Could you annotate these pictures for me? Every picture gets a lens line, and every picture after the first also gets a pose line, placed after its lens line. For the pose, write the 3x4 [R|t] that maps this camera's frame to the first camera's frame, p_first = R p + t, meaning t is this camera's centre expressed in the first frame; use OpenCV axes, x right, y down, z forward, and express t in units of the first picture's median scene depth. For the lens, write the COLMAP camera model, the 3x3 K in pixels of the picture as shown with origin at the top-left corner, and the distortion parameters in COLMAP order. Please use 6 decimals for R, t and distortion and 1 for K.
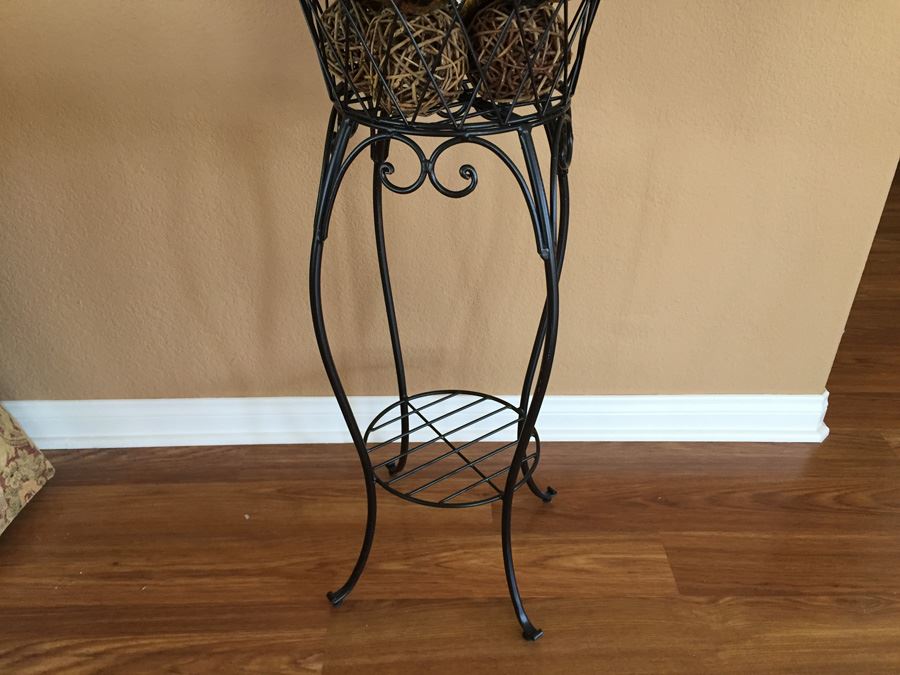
lens RADIAL K [[771.7, 0, 453.8], [0, 771.7, 334.6], [0, 0, 1]] dist [0.079766, -0.124808]
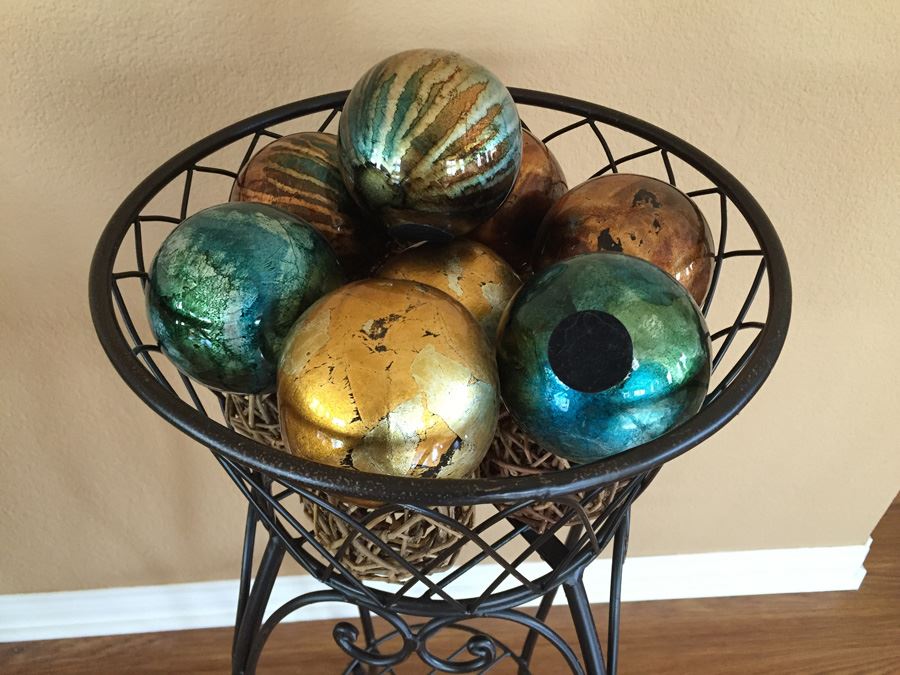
lens RADIAL K [[771.7, 0, 453.3], [0, 771.7, 325.2], [0, 0, 1]] dist [0.079766, -0.124808]
pose [[0.997854, -0.024544, 0.060709, -0.022005], [0.014431, 0.986730, 0.161725, -0.361194], [-0.063873, -0.160502, 0.984967, 0.281555]]
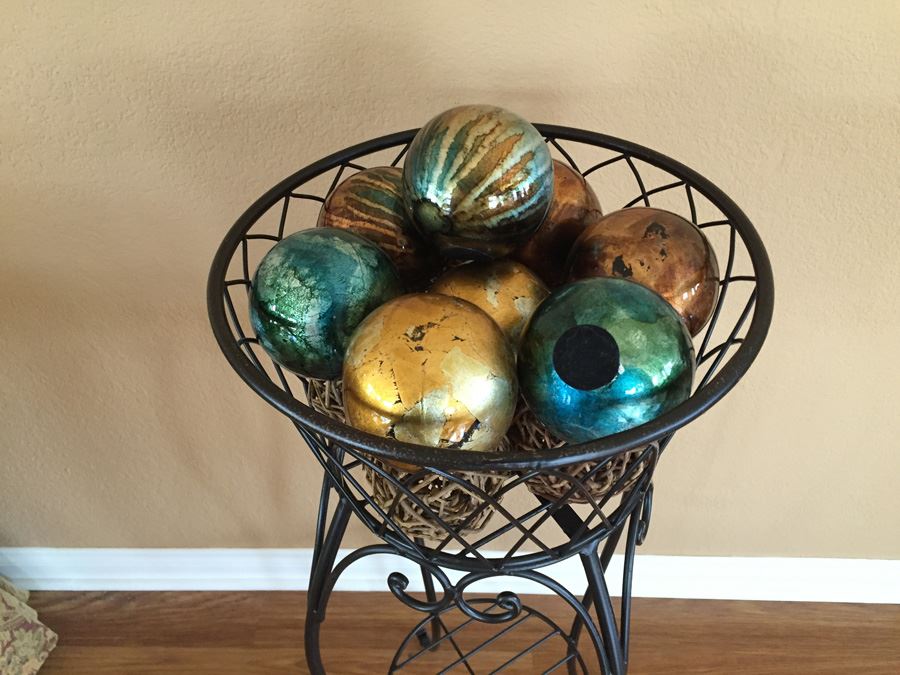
lens RADIAL K [[771.7, 0, 454.8], [0, 771.7, 325.9], [0, 0, 1]] dist [0.079766, -0.124808]
pose [[0.998219, 0.012425, -0.058350, 0.004918], [-0.002707, 0.986497, 0.163757, -0.377204], [0.059597, -0.163307, 0.984774, 0.206191]]
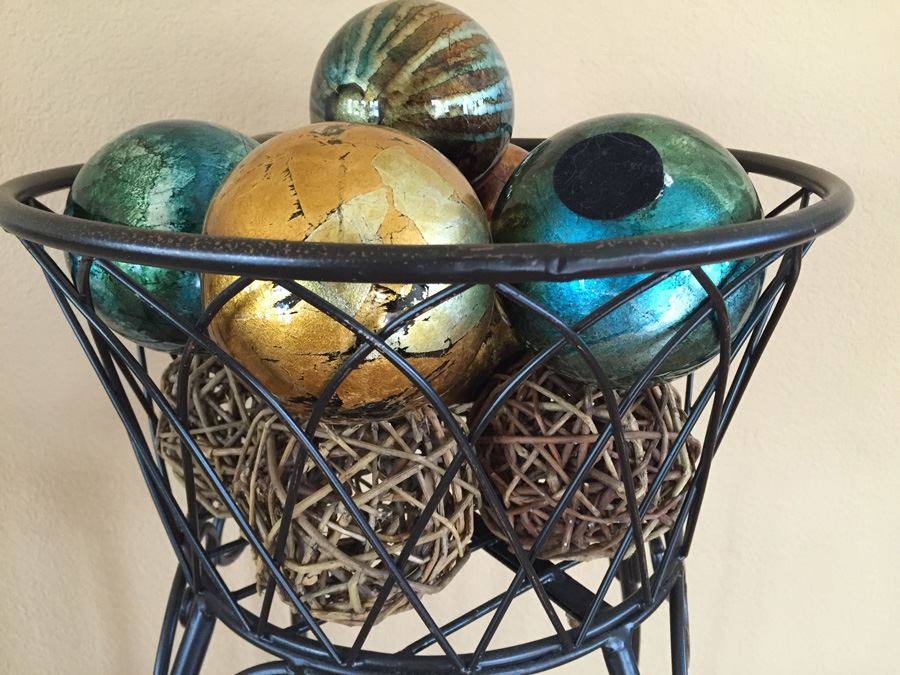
lens RADIAL K [[771.7, 0, 452.3], [0, 771.7, 337.0], [0, 0, 1]] dist [0.079766, -0.124808]
pose [[0.998197, -0.019905, 0.056619, -0.012596], [0.032597, 0.971932, -0.232994, -0.212839], [-0.050392, 0.234420, 0.970829, 0.354026]]
